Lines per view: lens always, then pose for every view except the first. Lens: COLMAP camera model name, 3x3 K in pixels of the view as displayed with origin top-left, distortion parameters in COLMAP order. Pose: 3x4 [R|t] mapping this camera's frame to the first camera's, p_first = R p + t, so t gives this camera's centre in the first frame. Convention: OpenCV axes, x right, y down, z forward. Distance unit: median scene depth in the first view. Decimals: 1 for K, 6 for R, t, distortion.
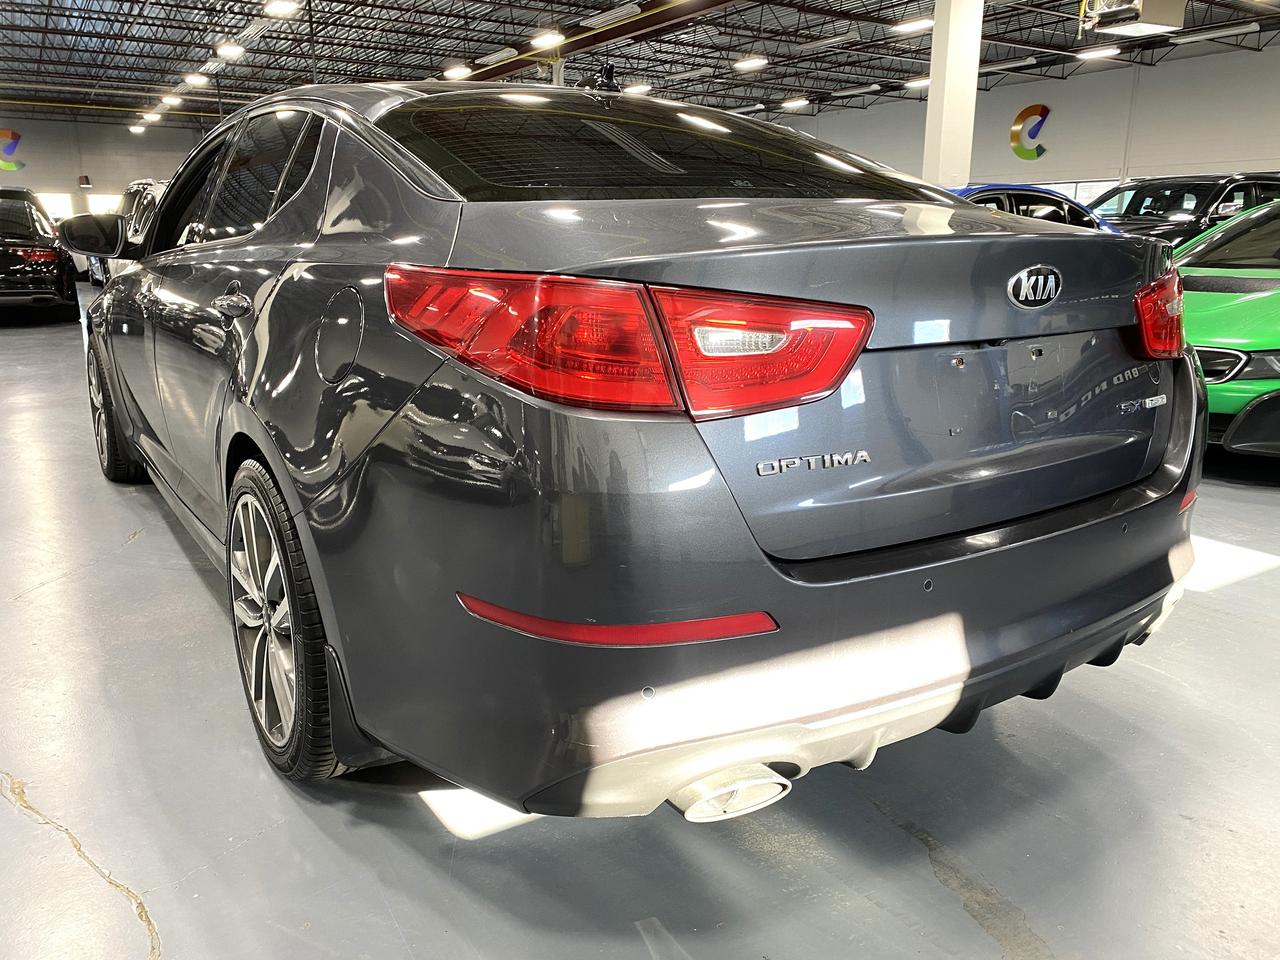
lens RADIAL K [[982.5, 0, 640.0], [0, 982.5, 480.0], [0, 0, 1]] dist [0.011228, -0.006591]
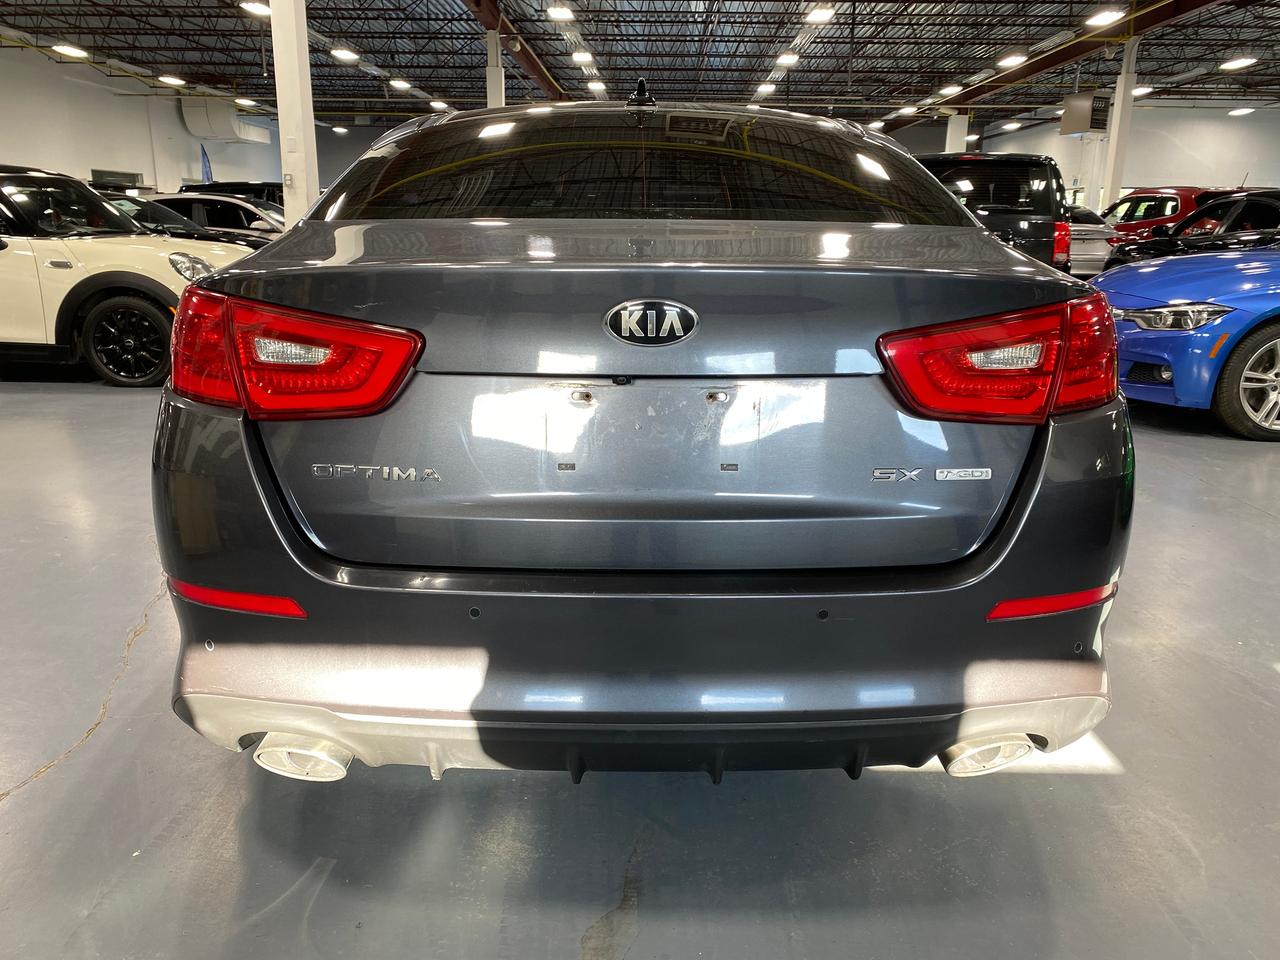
lens RADIAL K [[982.5, 0, 640.0], [0, 982.5, 480.0], [0, 0, 1]] dist [0.011228, -0.006591]
pose [[0.833420, 0.146494, -0.532871, 0.621774], [-0.143509, 0.988518, 0.047308, -0.064803], [0.533682, 0.037044, 0.844873, 0.161153]]
